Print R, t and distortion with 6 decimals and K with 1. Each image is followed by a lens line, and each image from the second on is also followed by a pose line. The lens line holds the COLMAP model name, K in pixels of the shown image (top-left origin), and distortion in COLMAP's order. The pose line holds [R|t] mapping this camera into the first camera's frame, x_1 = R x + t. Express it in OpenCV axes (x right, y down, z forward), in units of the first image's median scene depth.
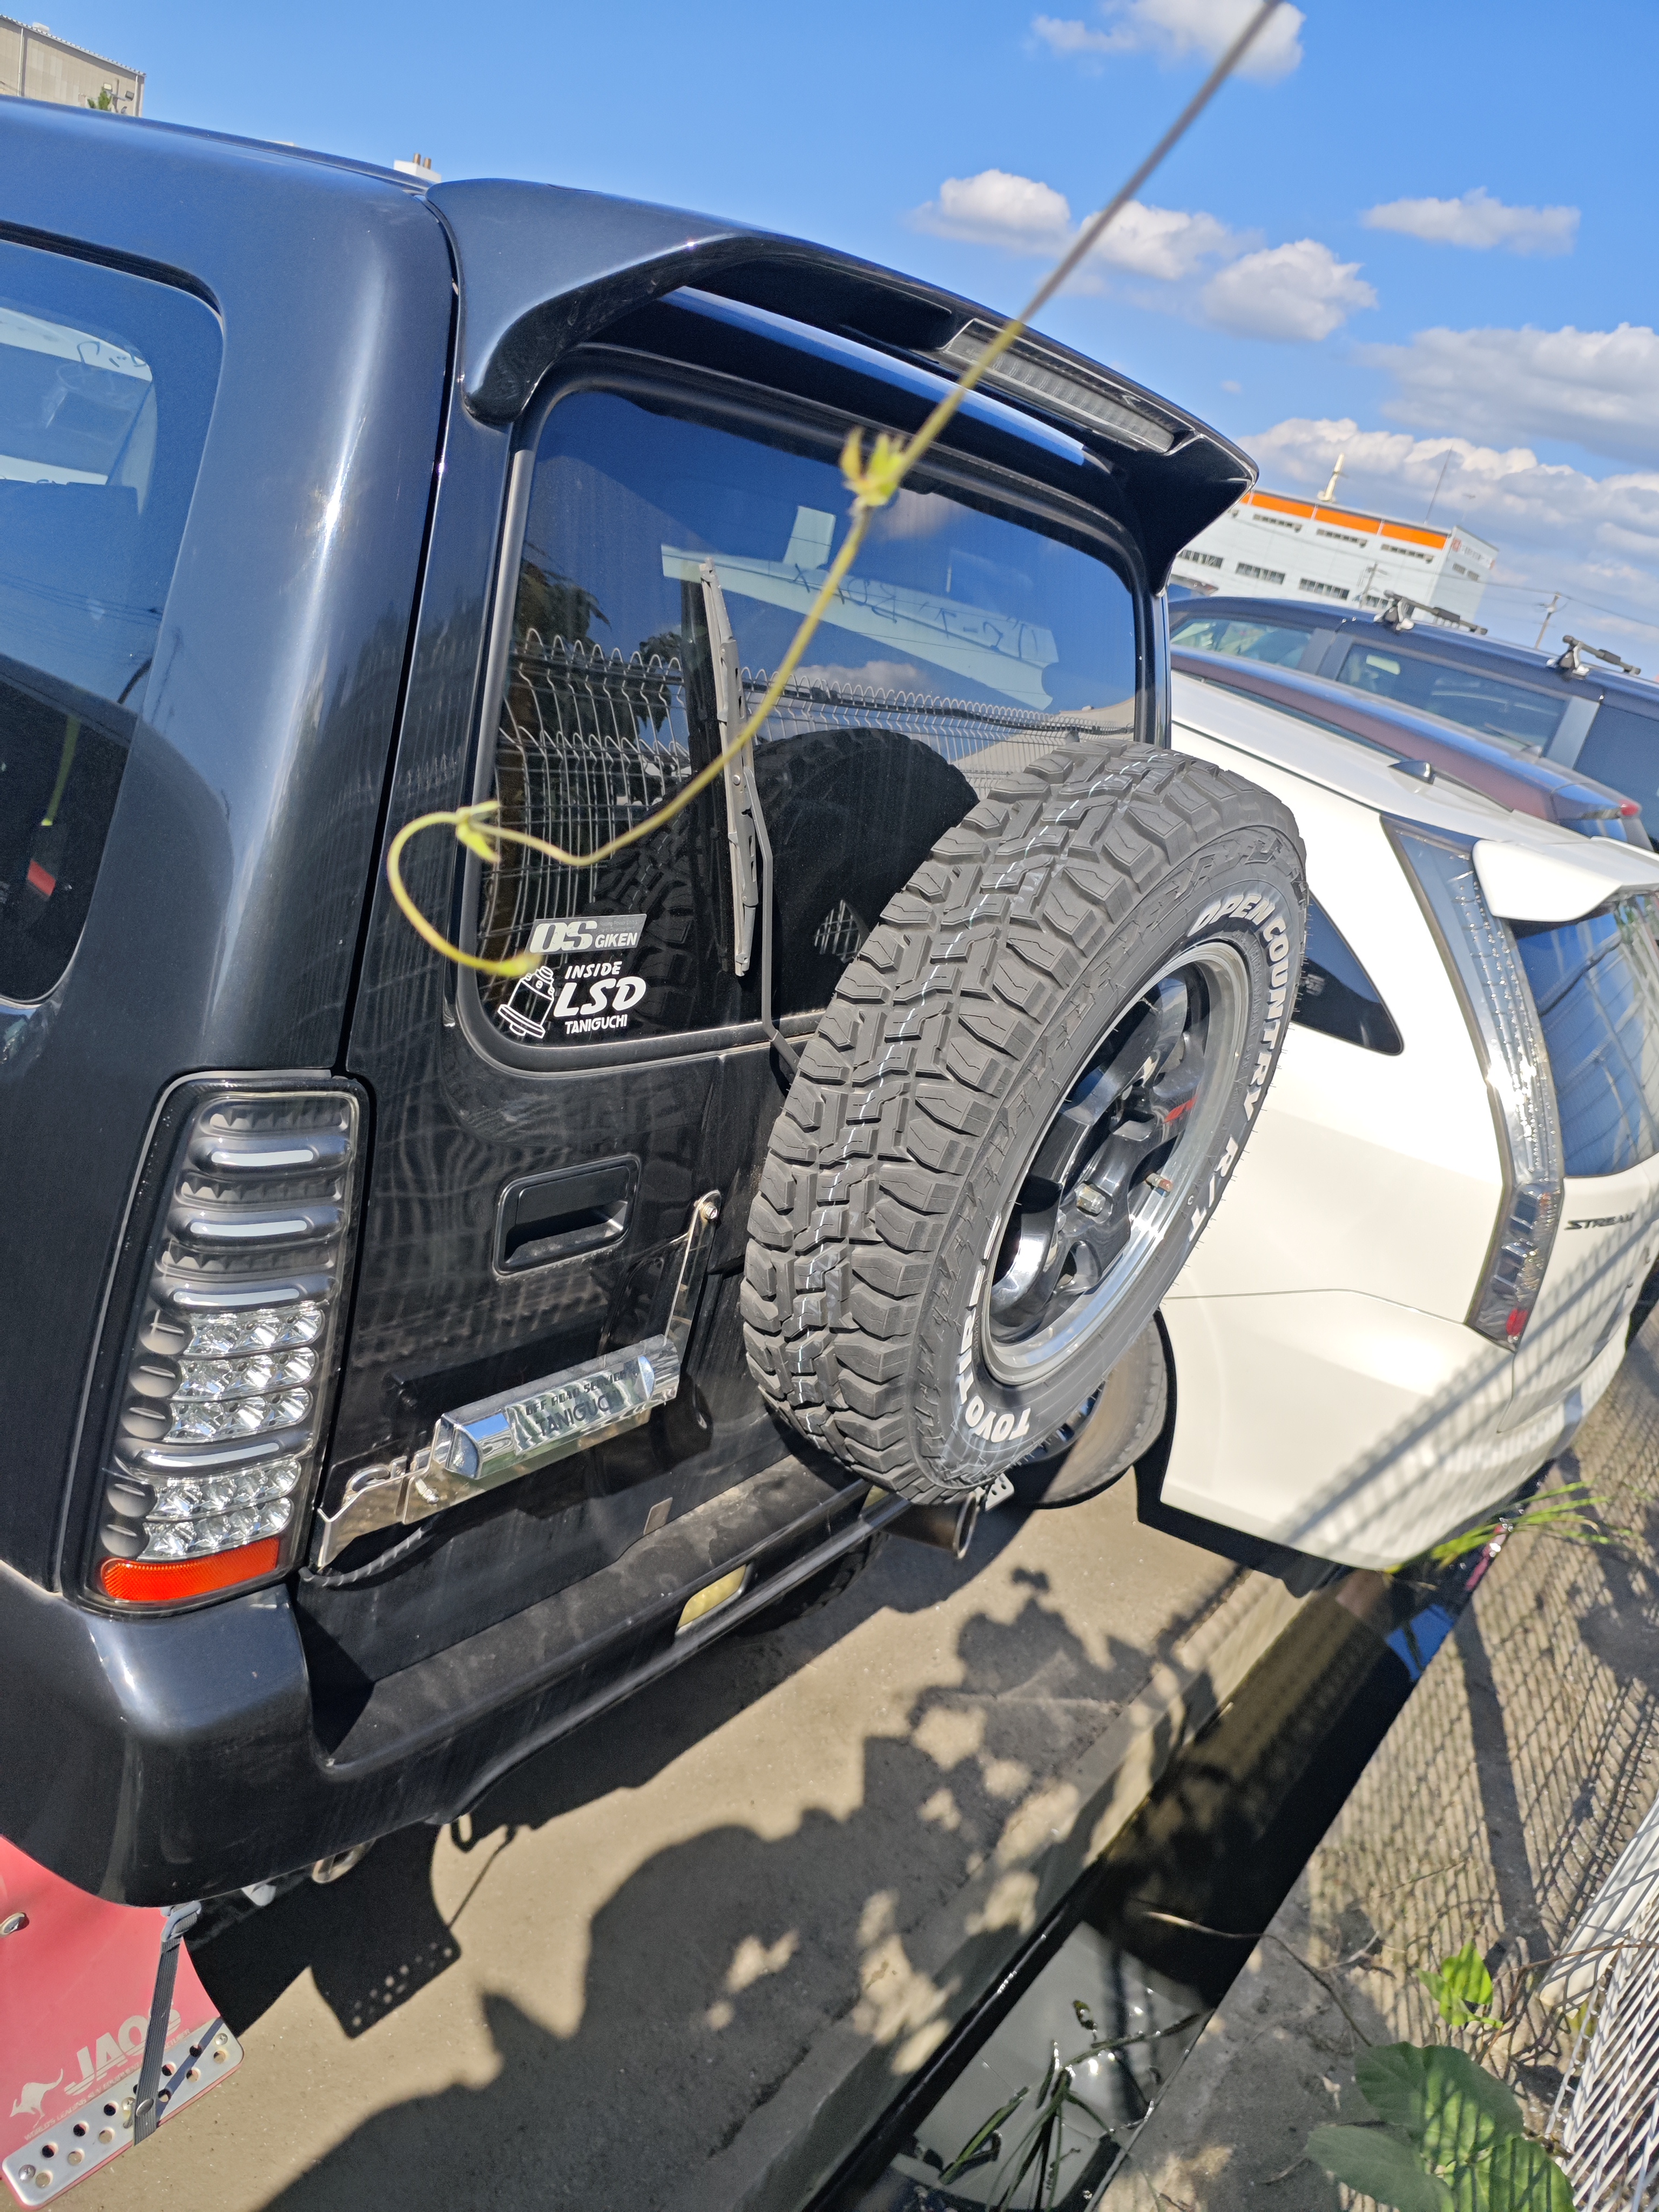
lens RADIAL K [[1605.9, 0, 824.7], [0, 1605.9, 1155.2], [0, 0, 1]] dist [0.013611, -0.025913]
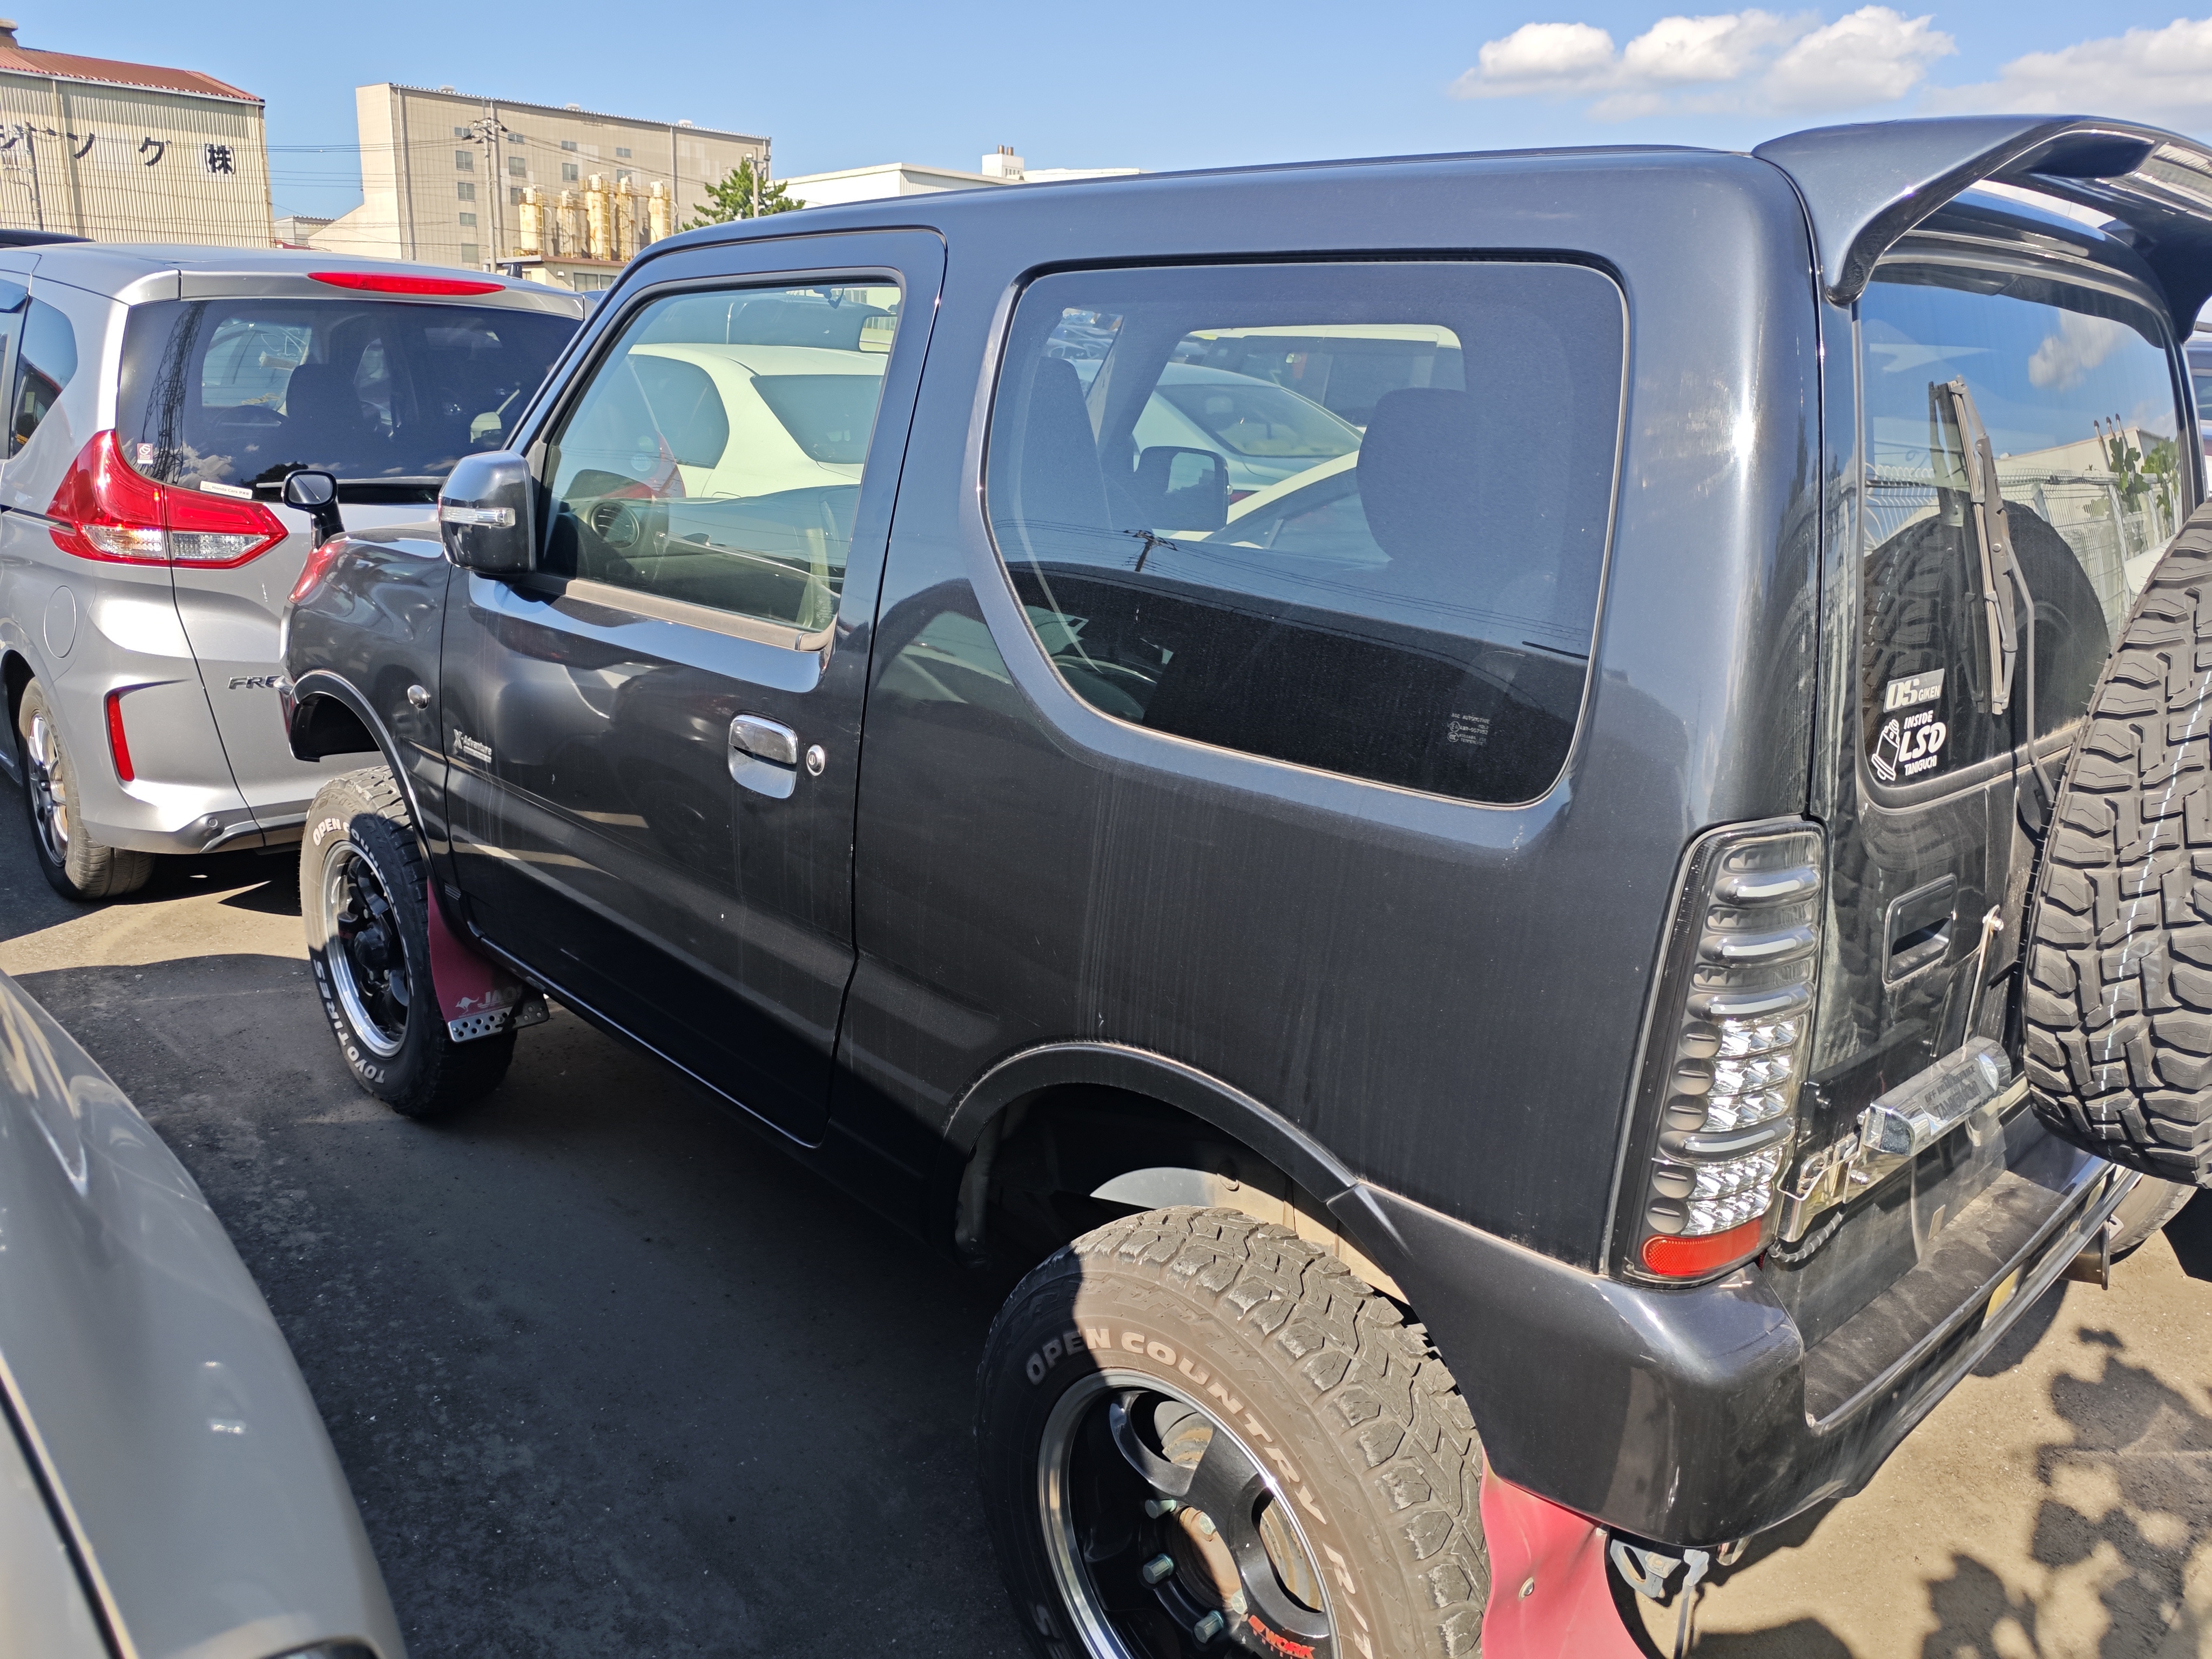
lens RADIAL K [[1605.9, 0, 1109.9], [0, 1605.9, 816.0], [0, 0, 1]] dist [0.013611, -0.025913]
pose [[0.963062, -0.151947, -0.222316, -0.425546], [0.121762, 0.982092, -0.143765, 0.049041], [0.240180, 0.111385, 0.964317, -0.264230]]
